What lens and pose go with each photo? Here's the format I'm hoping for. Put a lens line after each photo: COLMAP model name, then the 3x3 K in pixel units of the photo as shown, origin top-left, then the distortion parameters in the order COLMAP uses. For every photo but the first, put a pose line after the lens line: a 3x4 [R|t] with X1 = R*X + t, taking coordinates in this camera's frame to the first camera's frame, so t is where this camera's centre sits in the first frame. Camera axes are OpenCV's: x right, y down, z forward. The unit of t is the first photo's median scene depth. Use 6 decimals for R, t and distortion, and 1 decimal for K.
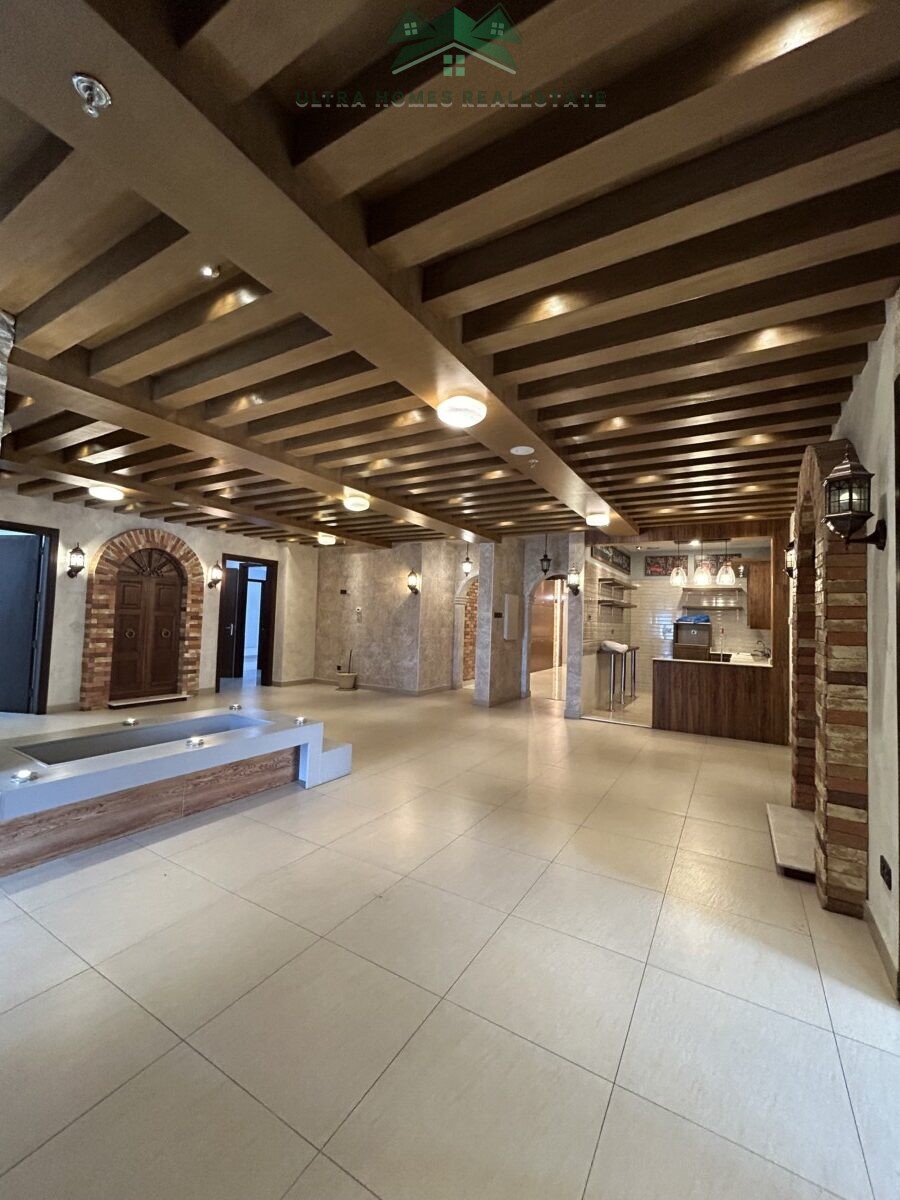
lens RADIAL K [[481.0, 0, 454.2], [0, 481.0, 603.6], [0, 0, 1]] dist [0.000534, 0.000866]
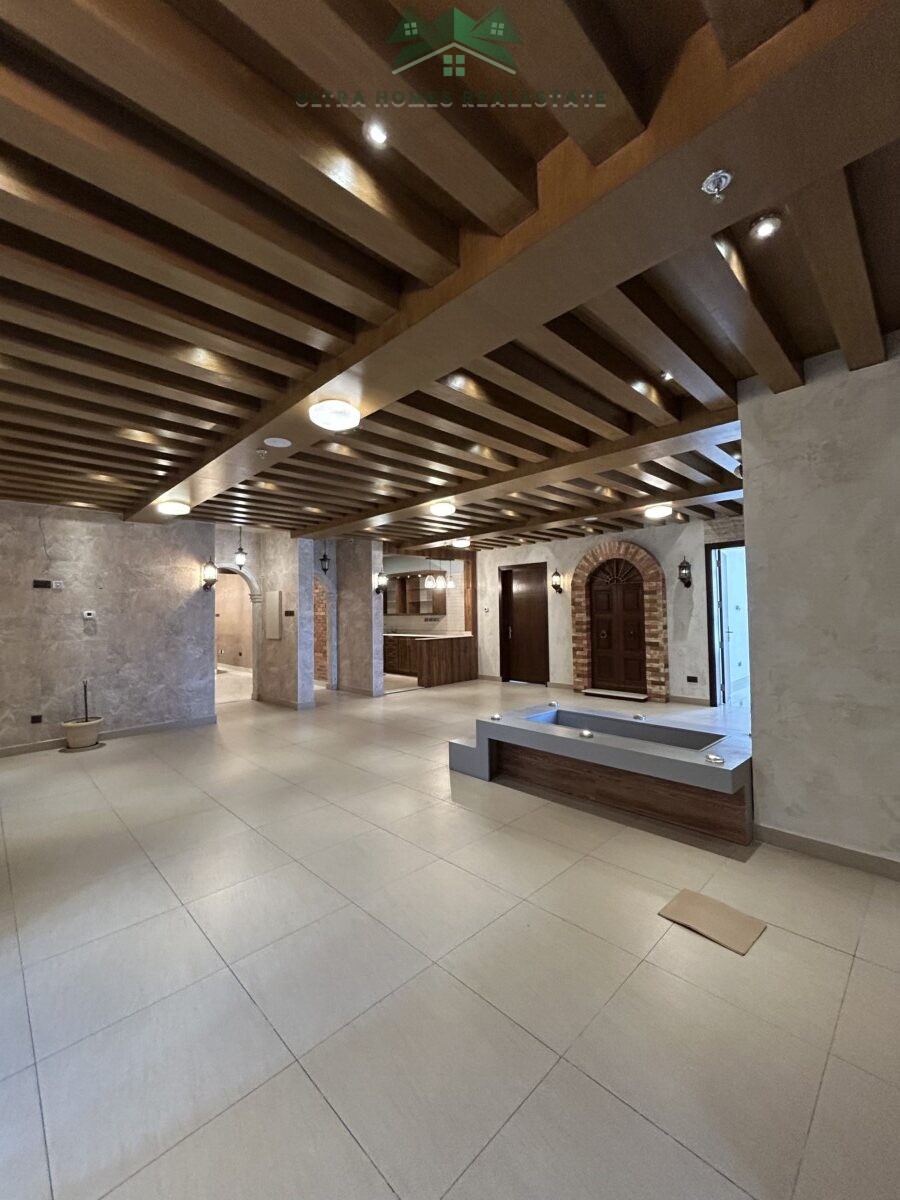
lens RADIAL K [[481.0, 0, 443.1], [0, 481.0, 596.8], [0, 0, 1]] dist [0.000534, 0.000866]
pose [[0.261680, -0.005744, 0.965138, -0.688316], [-0.000948, 0.999980, 0.006208, -0.013993], [-0.965154, -0.002539, 0.261669, 0.414773]]
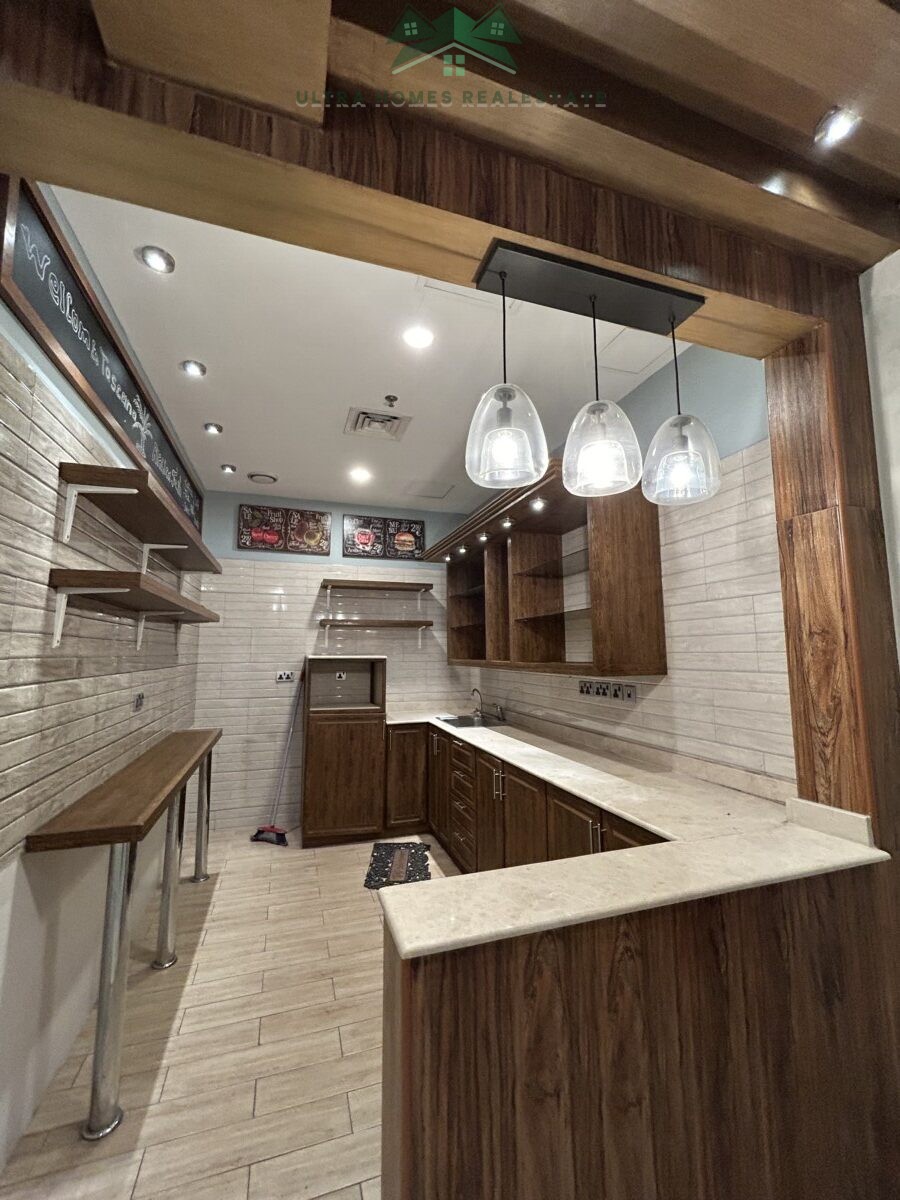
lens RADIAL K [[481.0, 0, 449.2], [0, 481.0, 597.8], [0, 0, 1]] dist [0.000534, 0.000866]
pose [[0.655510, 0.051790, 0.753409, 0.223482], [-0.000360, 0.997667, -0.068267, 0.015920], [-0.755187, 0.044478, 0.653999, 0.645252]]
